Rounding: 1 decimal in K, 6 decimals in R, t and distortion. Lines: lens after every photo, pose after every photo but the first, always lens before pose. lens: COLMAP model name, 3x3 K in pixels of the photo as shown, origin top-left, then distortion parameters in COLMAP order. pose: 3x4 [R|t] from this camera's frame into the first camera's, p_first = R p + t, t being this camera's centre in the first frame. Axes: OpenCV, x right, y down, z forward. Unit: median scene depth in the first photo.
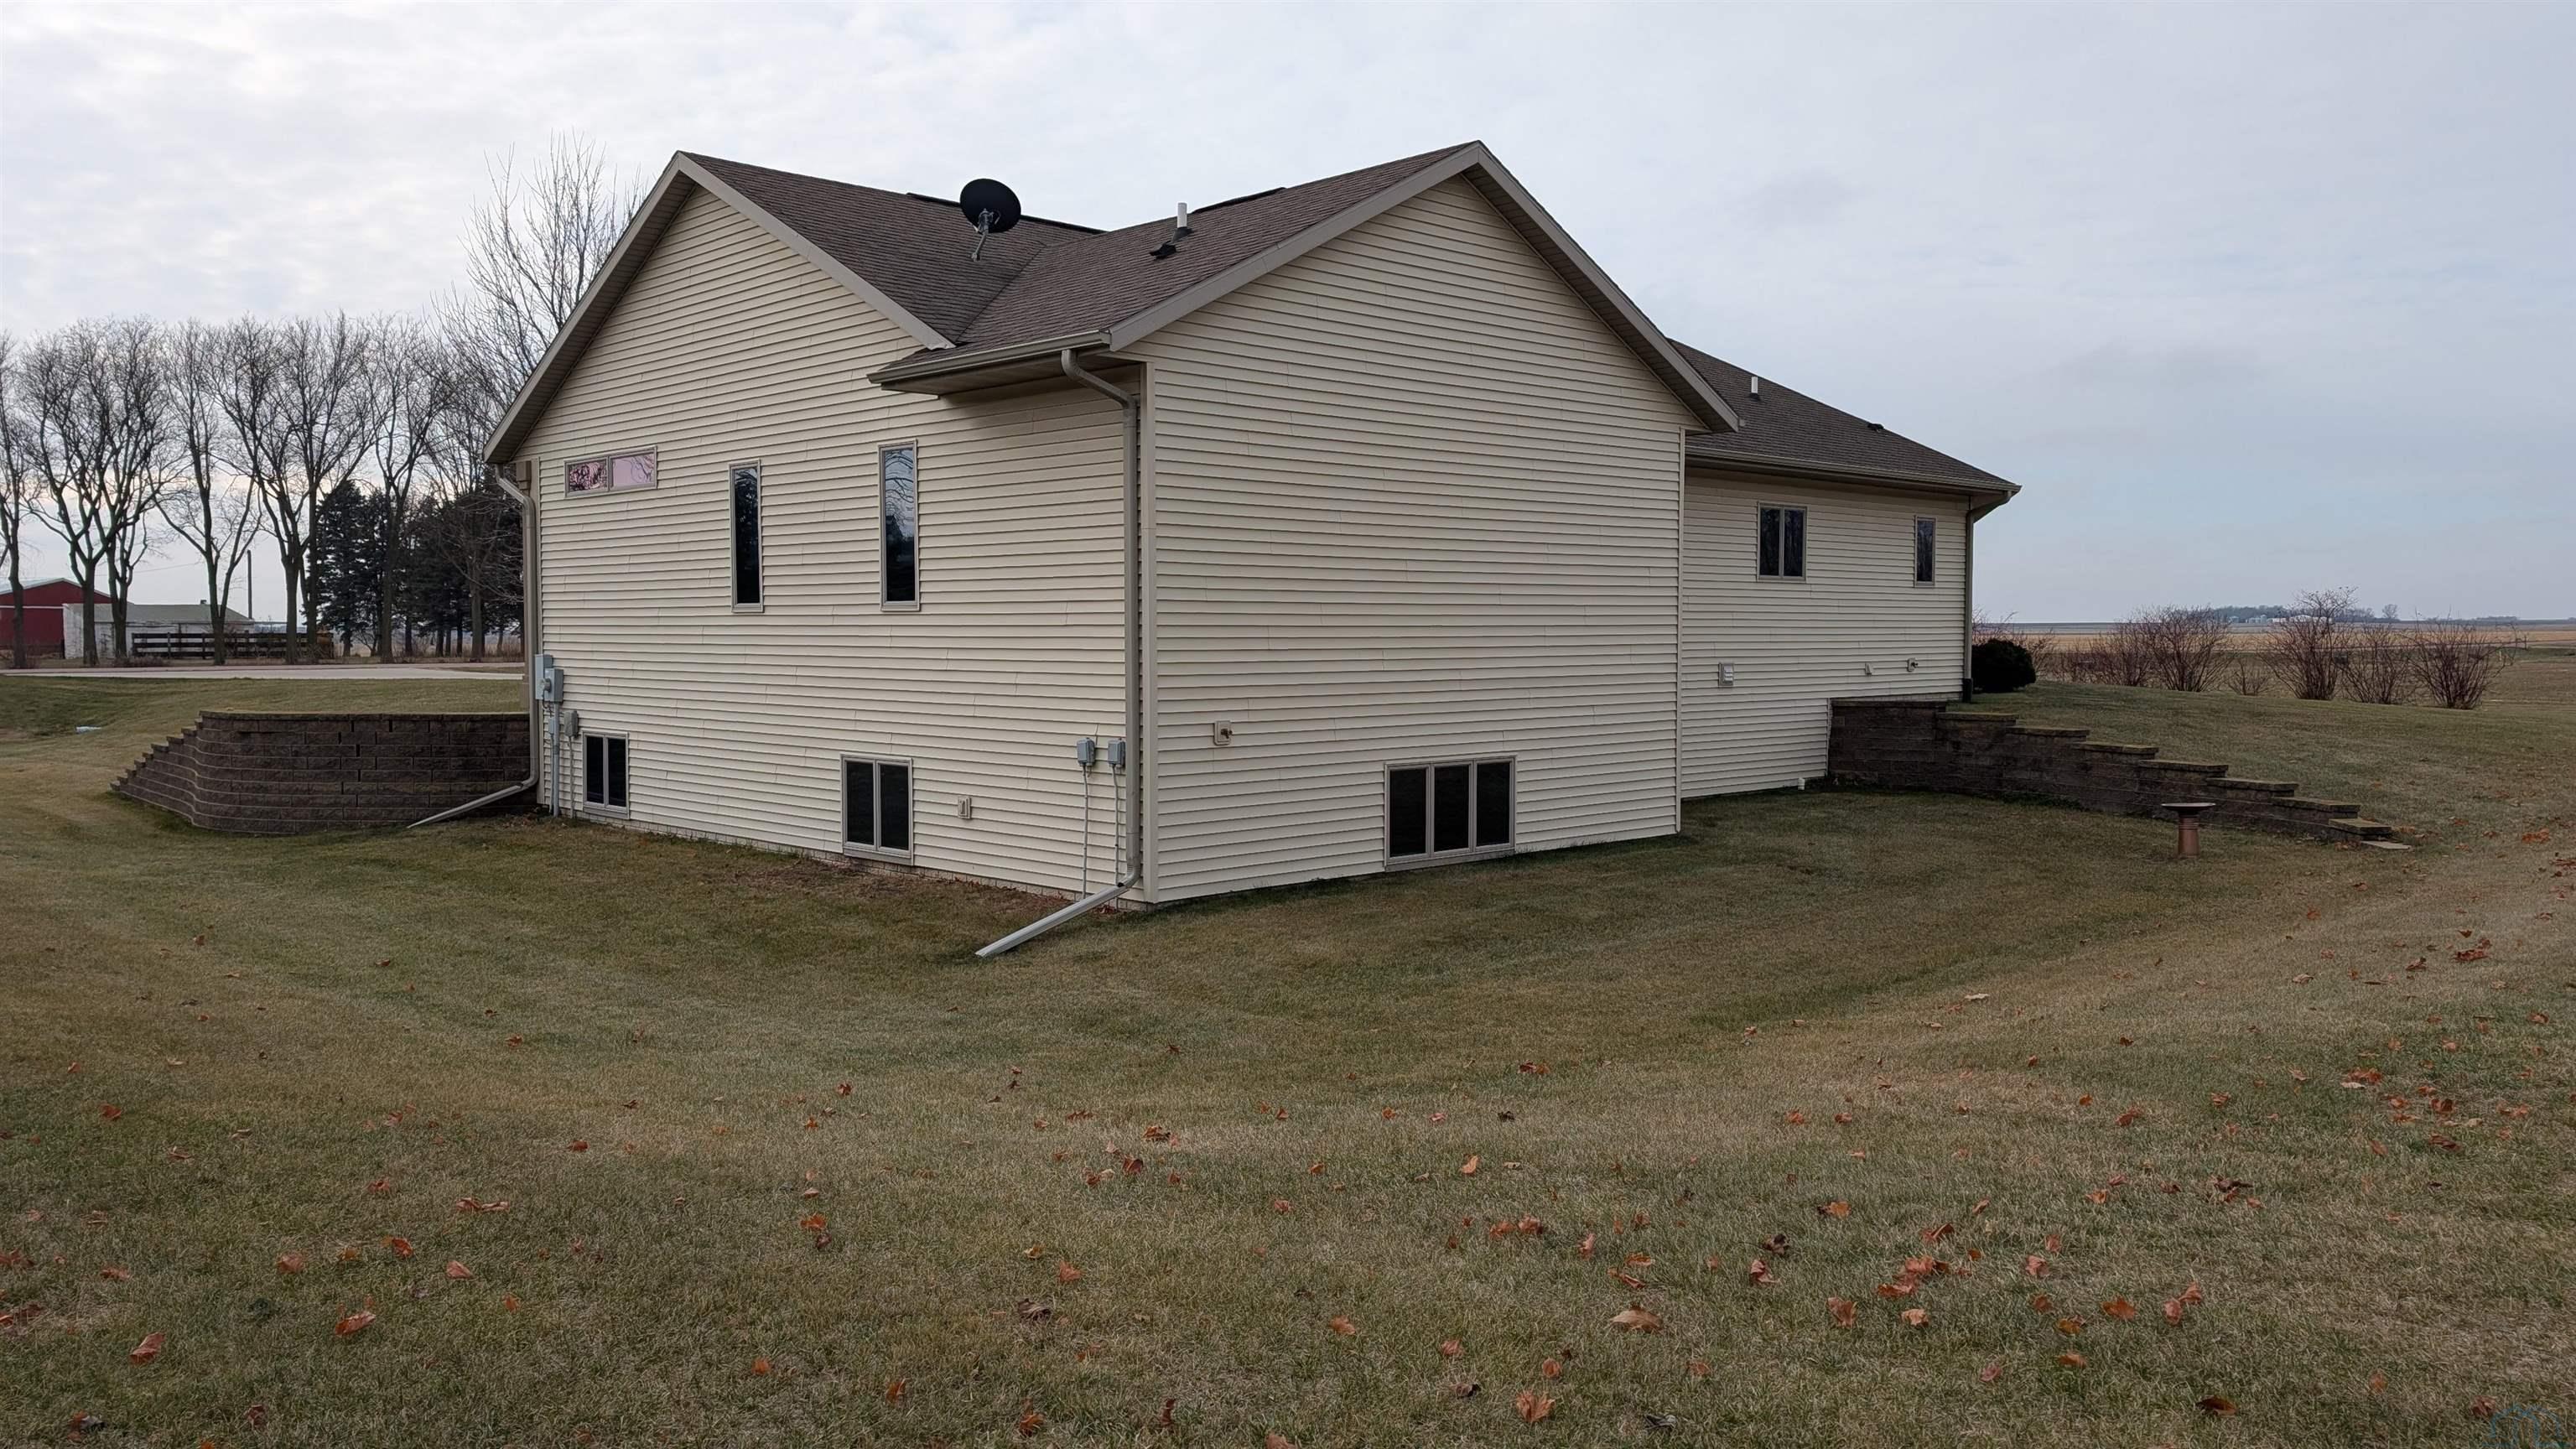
lens RADIAL K [[1853.7, 0, 1291.0], [0, 1853.7, 725.5], [0, 0, 1]] dist [-0.012816, -0.000532]
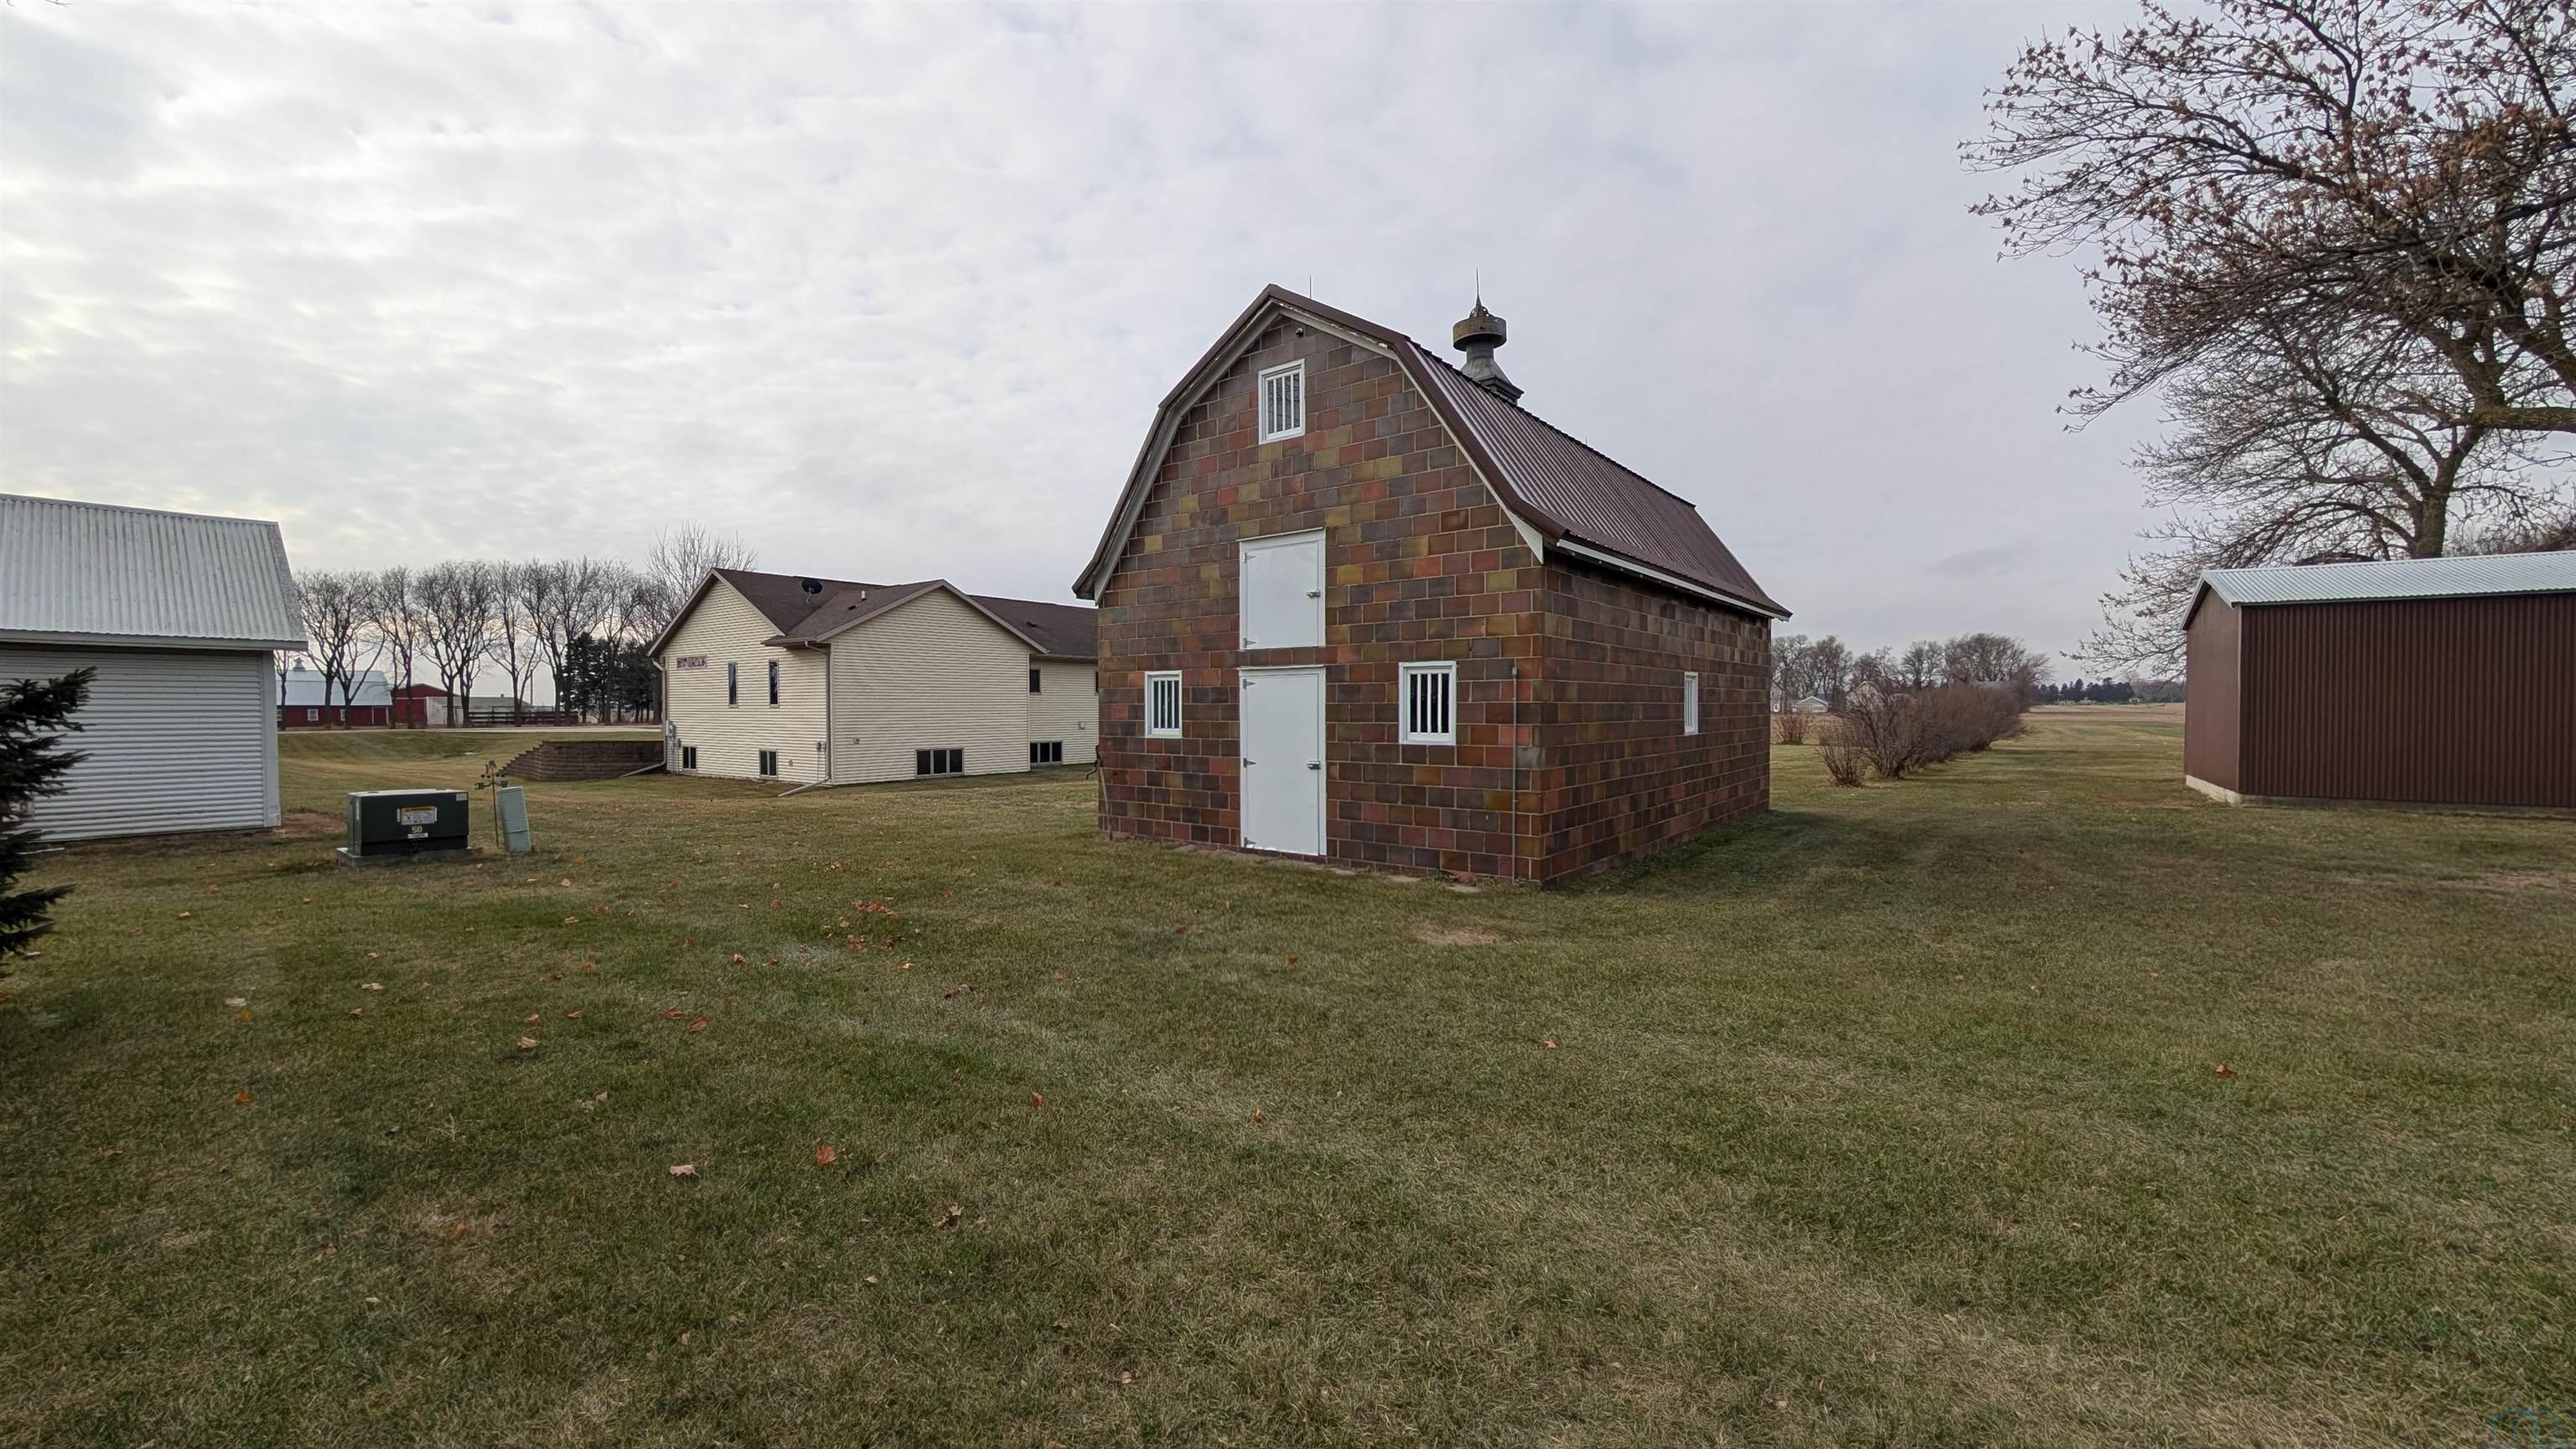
lens RADIAL K [[977.8, 0, 1282.8], [0, 977.8, 723.2], [0, 0, 1]] dist [0.000750, 0.000051]
pose [[0.988664, -0.007507, 0.149959, 0.105343], [0.012485, 0.999401, -0.032279, 0.009033], [-0.149627, 0.033785, 0.988165, -0.220341]]
